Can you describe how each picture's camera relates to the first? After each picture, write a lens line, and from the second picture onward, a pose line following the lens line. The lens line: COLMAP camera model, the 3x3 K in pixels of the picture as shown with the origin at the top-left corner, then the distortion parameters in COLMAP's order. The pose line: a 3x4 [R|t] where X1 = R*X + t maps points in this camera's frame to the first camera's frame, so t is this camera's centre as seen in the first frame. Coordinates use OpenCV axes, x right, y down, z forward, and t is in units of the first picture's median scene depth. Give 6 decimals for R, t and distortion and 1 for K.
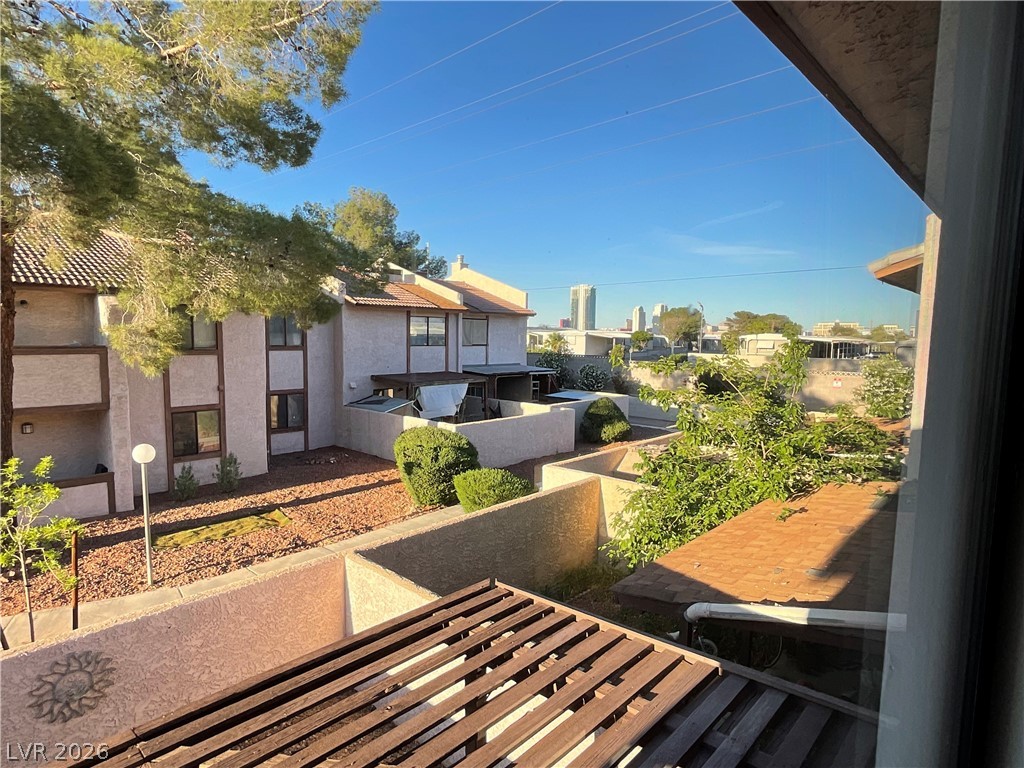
lens RADIAL K [[572.3, 0, 512.0], [0, 572.3, 384.0], [0, 0, 1]] dist [0.002968, 0.000378]
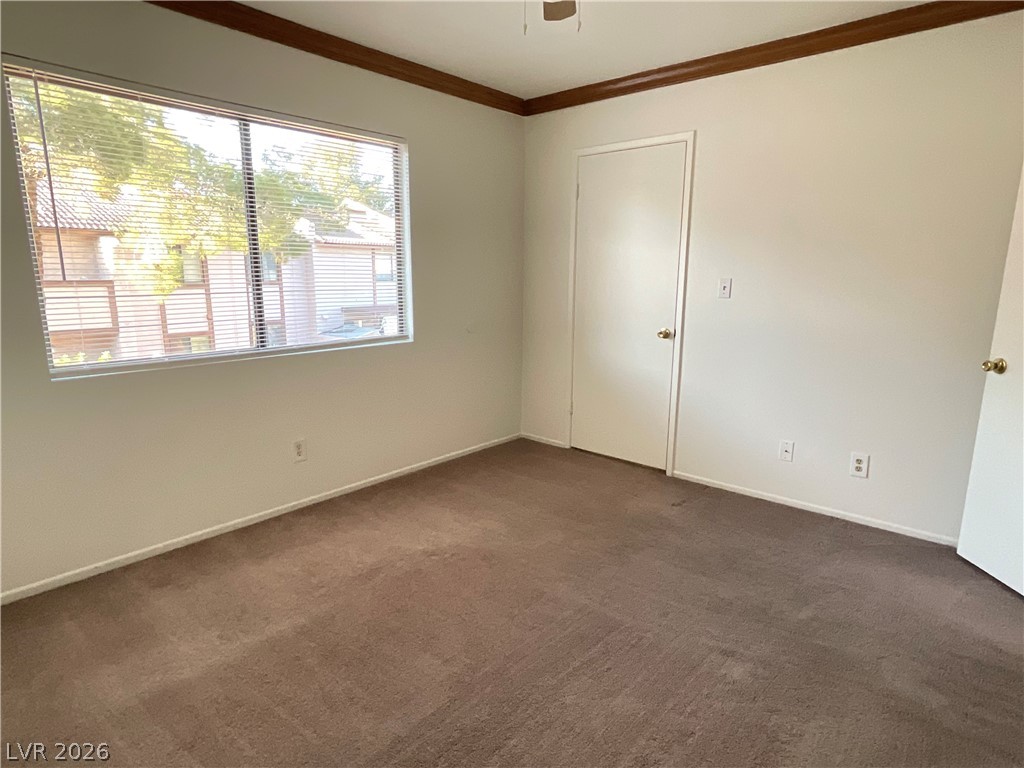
lens RADIAL K [[572.3, 0, 512.0], [0, 572.3, 384.0], [0, 0, 1]] dist [0.002968, 0.000378]
pose [[0.999377, -0.016314, 0.031284, 0.084149], [0.012892, 0.994216, 0.106620, 0.032050], [-0.032842, -0.106150, 0.993808, -0.238487]]
